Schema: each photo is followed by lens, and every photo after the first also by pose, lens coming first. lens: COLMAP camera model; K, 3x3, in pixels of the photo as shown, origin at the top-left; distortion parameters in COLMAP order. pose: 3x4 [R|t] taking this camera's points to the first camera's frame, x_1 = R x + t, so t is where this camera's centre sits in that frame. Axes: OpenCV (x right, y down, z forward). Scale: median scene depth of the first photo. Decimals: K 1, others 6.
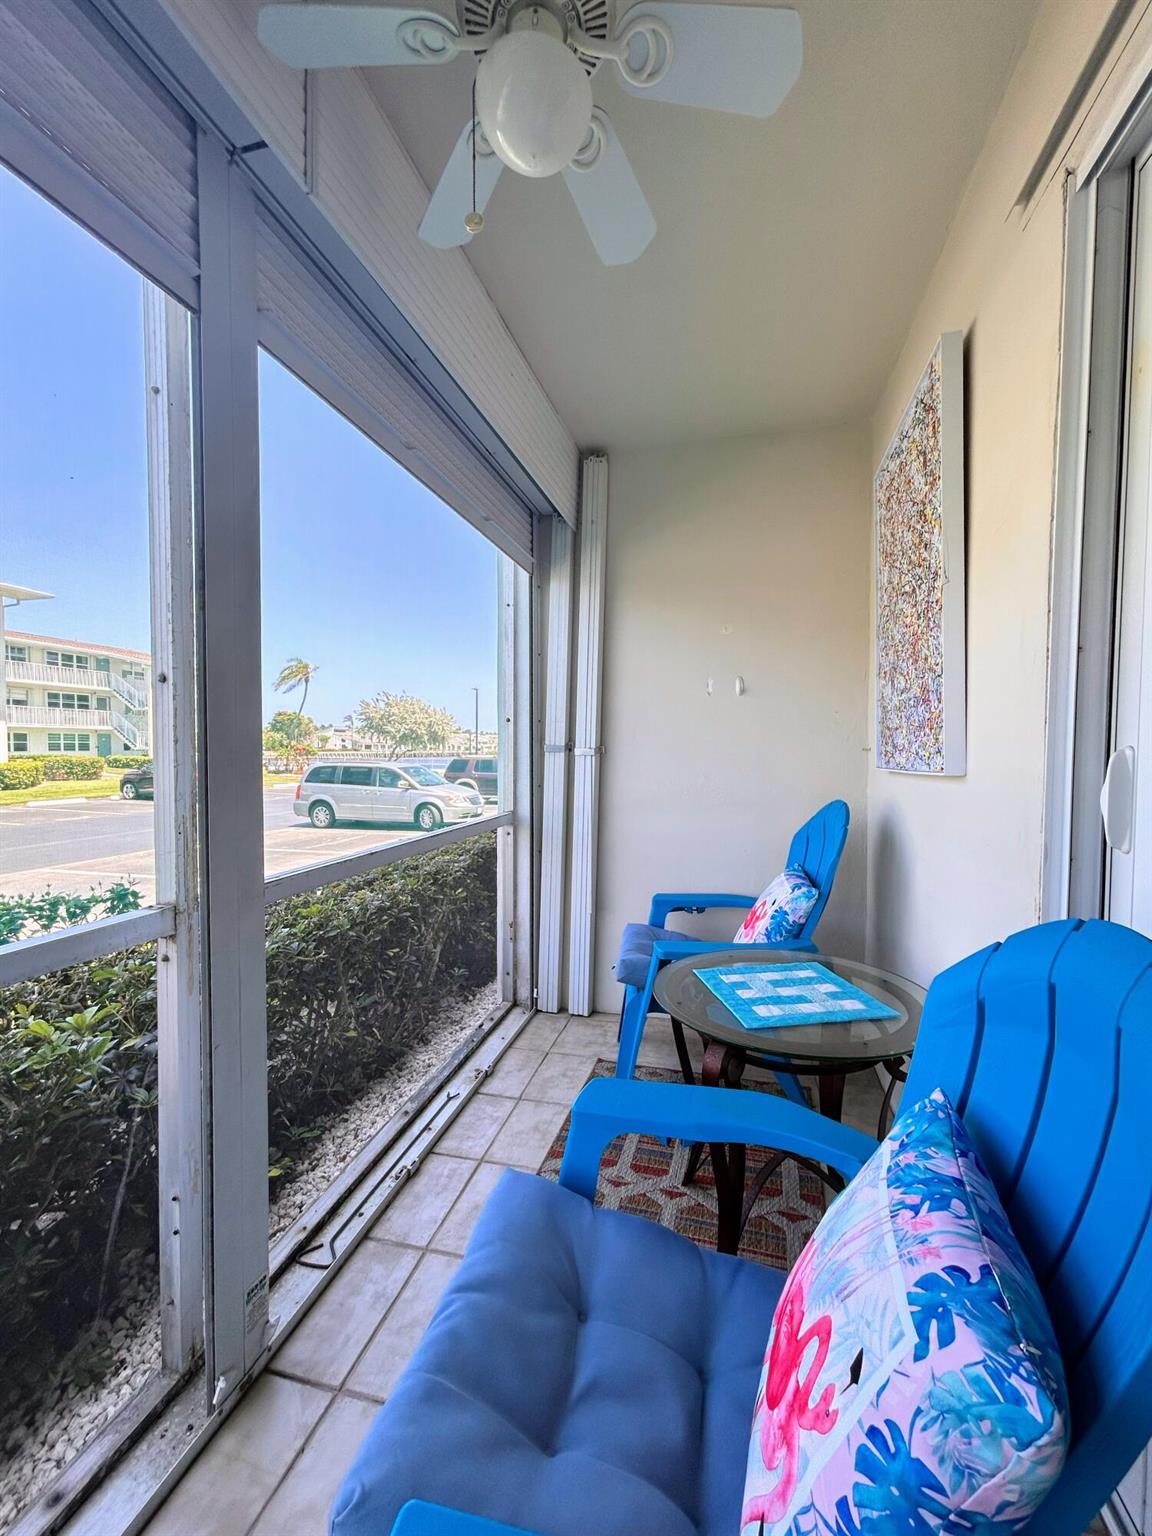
lens RADIAL K [[620.4, 0, 574.1], [0, 620.4, 770.8], [0, 0, 1]] dist [0.000863, -0.000174]
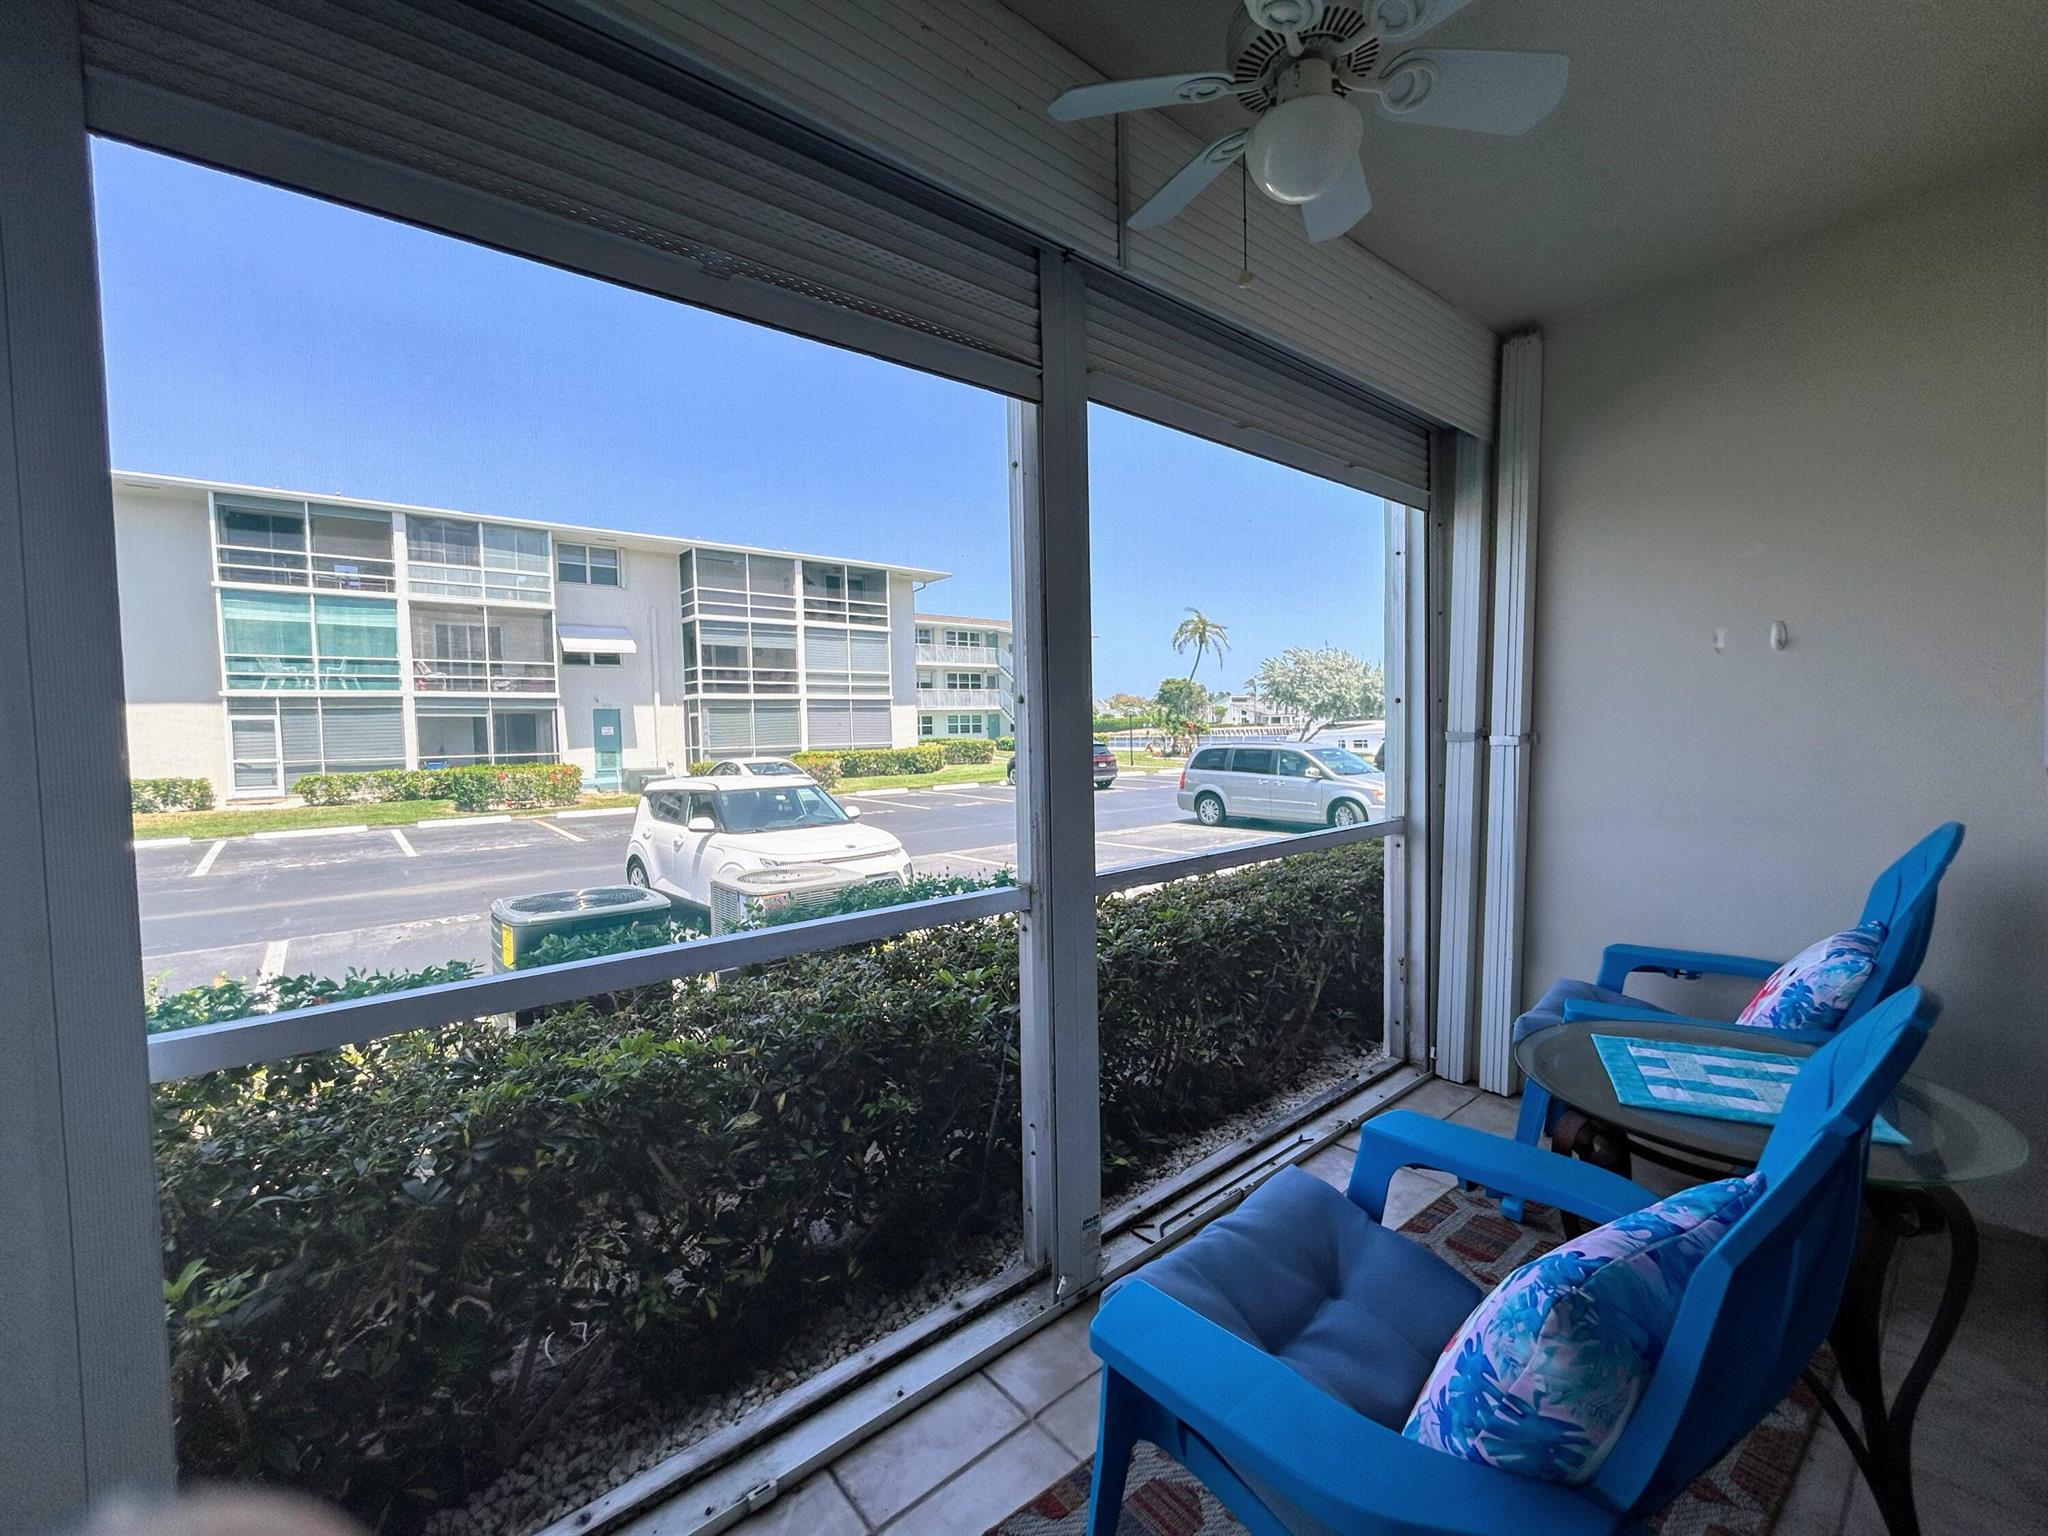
lens RADIAL K [[827.2, 0, 1011.9], [0, 827.2, 771.8], [0, 0, 1]] dist [0.000863, -0.000174]
pose [[0.809995, 0.007952, -0.586383, 0.141840], [0.005661, 0.999755, 0.021378, -0.021298], [0.586409, -0.020635, 0.809752, -0.169092]]
